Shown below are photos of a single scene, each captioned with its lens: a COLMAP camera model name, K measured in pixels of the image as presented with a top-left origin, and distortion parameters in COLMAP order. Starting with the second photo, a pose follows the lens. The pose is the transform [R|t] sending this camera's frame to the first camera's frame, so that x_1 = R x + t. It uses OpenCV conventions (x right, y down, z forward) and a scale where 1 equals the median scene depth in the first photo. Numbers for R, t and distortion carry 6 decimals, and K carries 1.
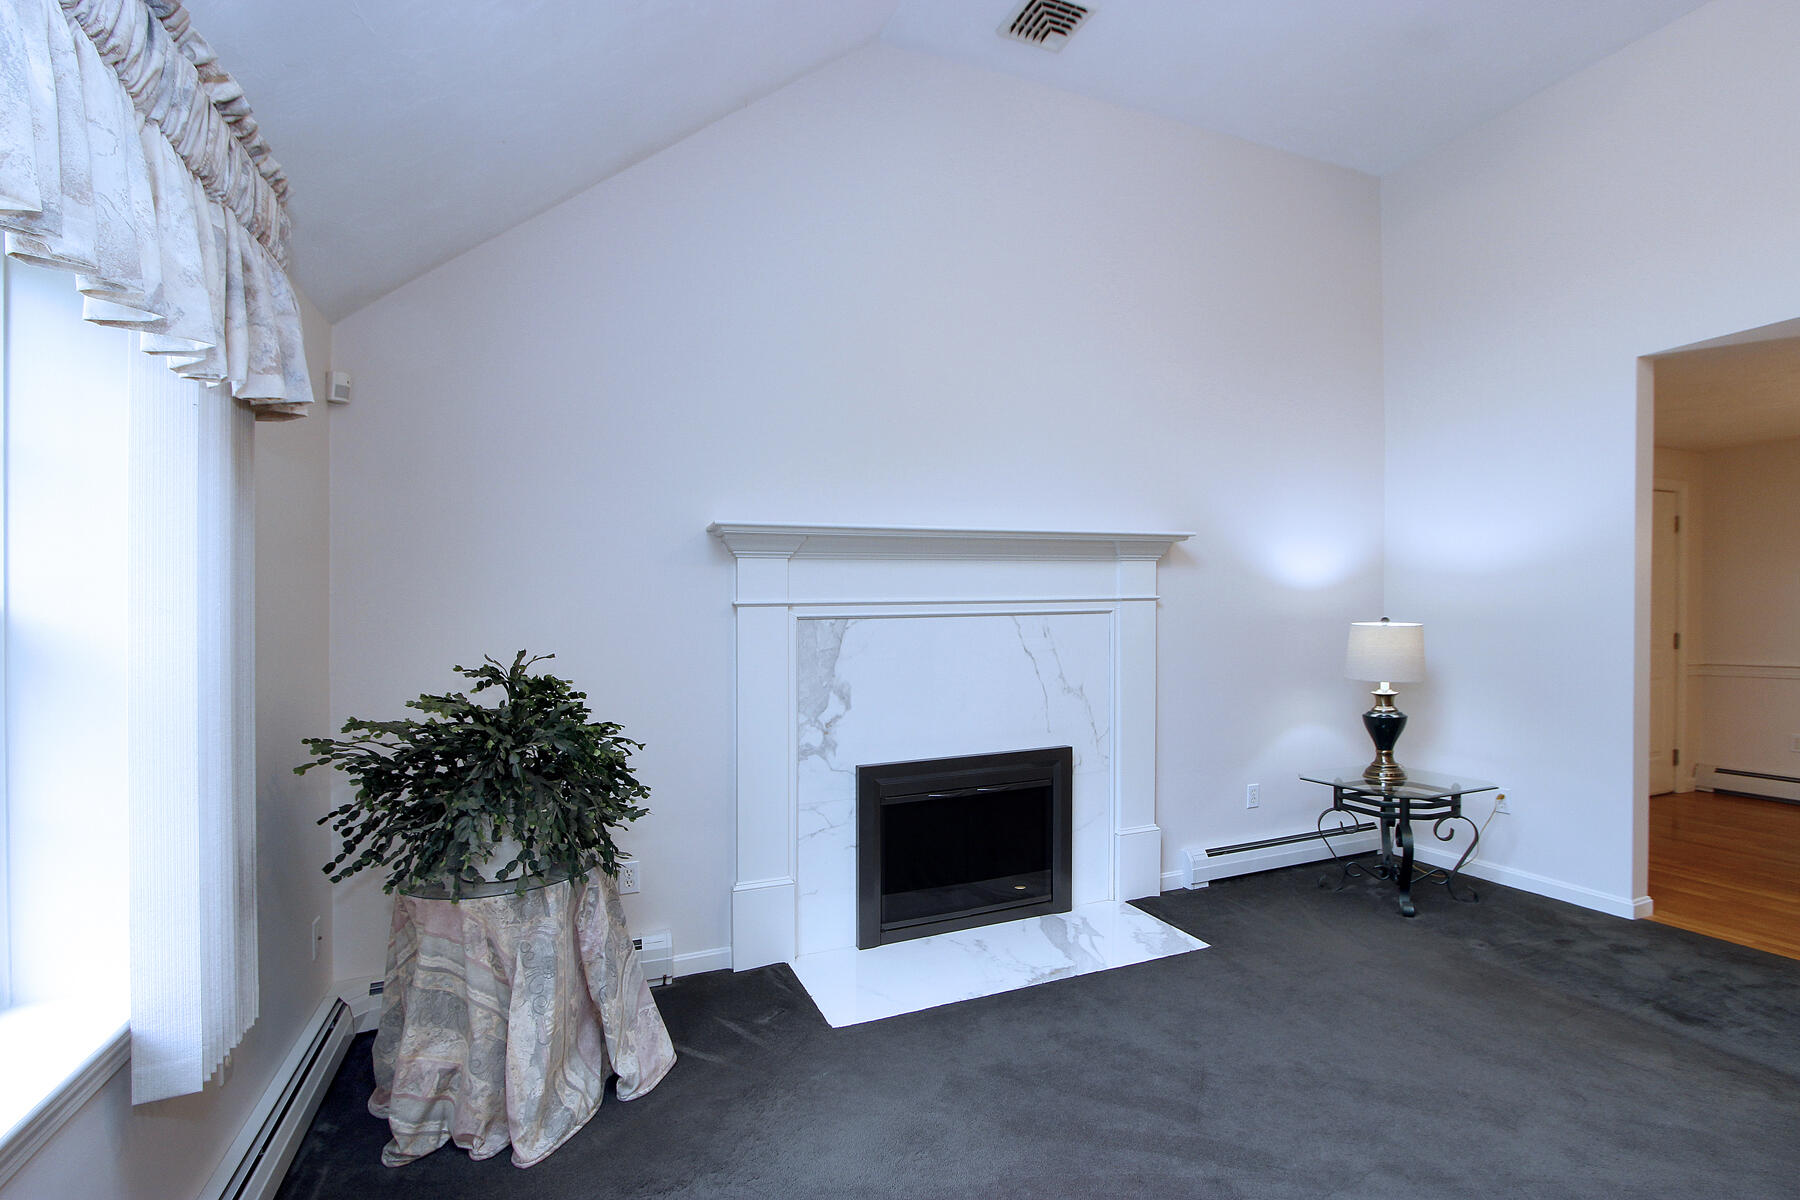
lens RADIAL K [[854.9, 0, 927.3], [0, 854.9, 621.5], [0, 0, 1]] dist [-0.002996, -0.001180]
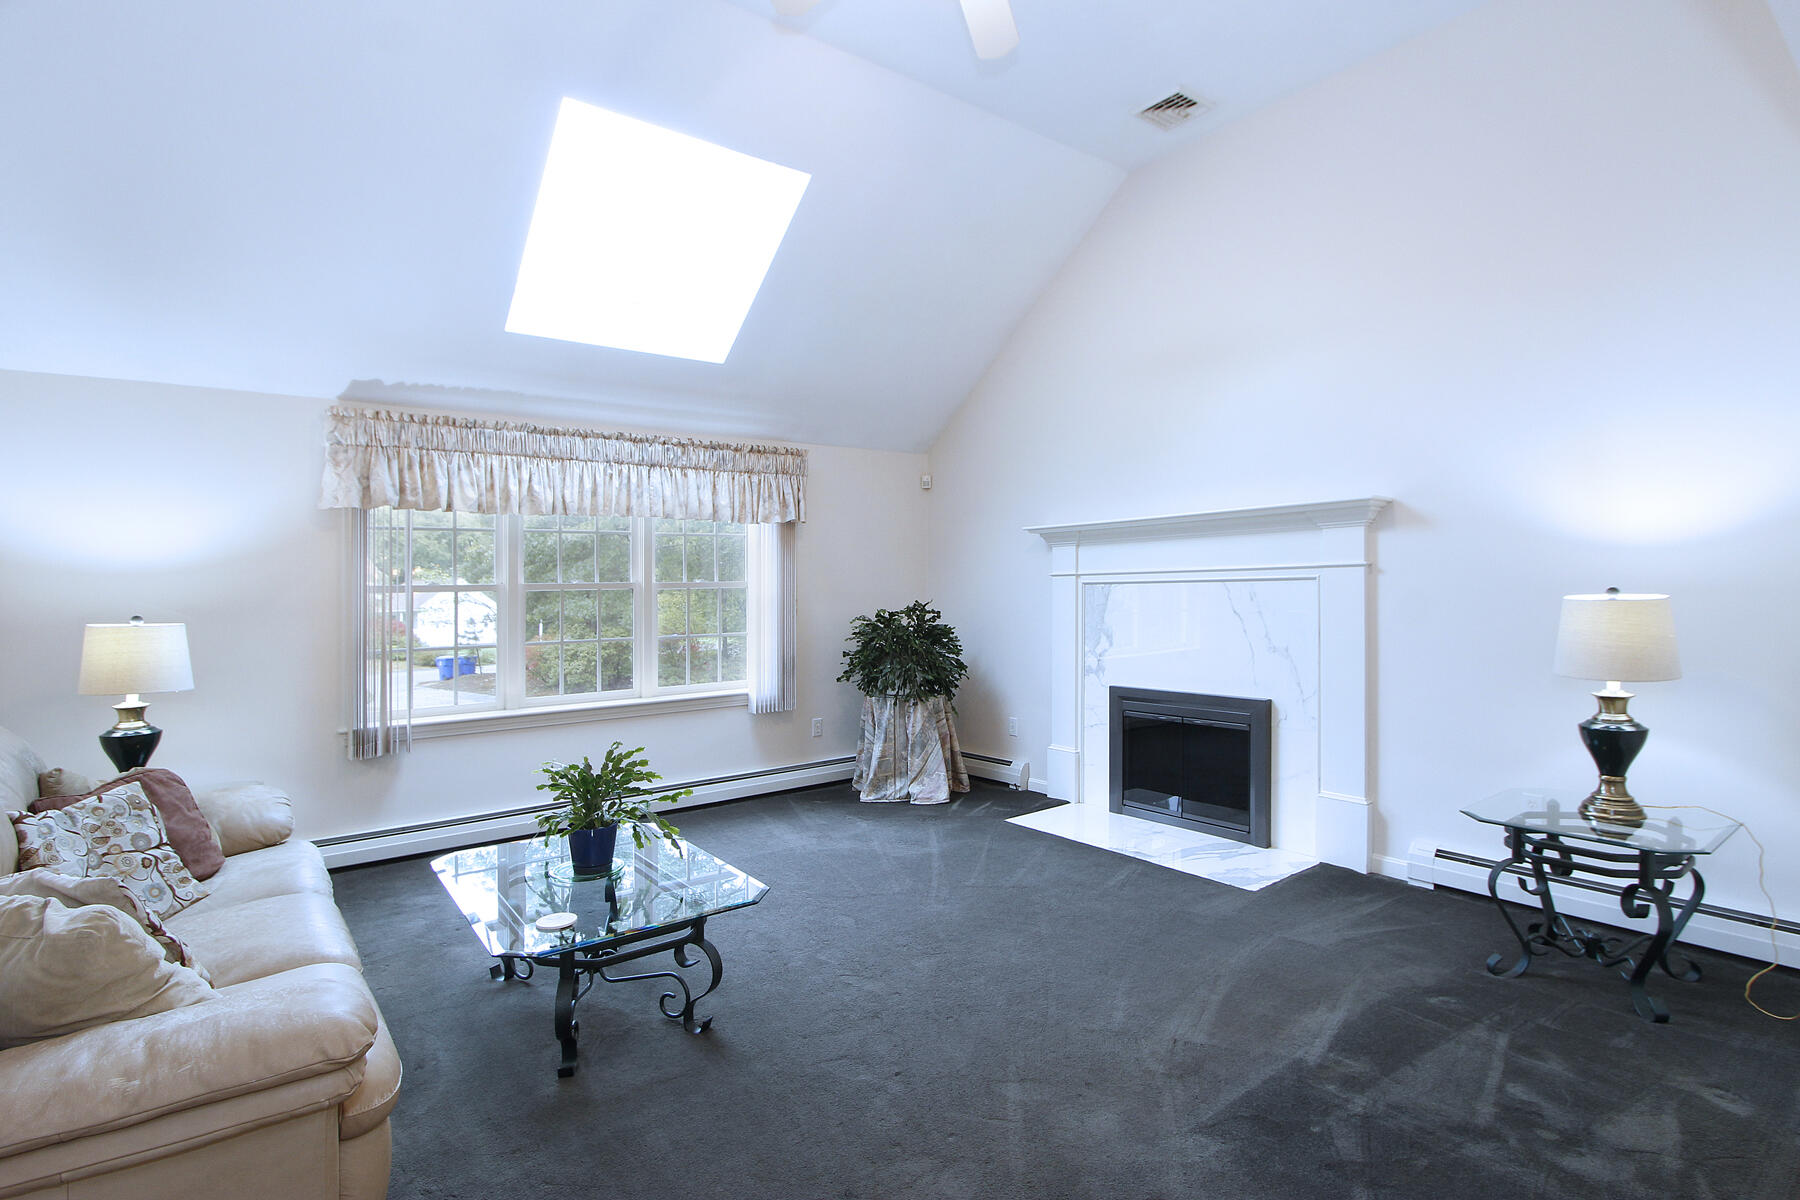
lens RADIAL K [[883.3, 0, 906.3], [0, 883.3, 591.5], [0, 0, 1]] dist [-0.002478, -0.000299]
pose [[0.229035, 0.018396, -0.973244, 1.198353], [0.009640, 0.999730, 0.021165, -0.023539], [0.973370, -0.014230, 0.228796, 0.295600]]
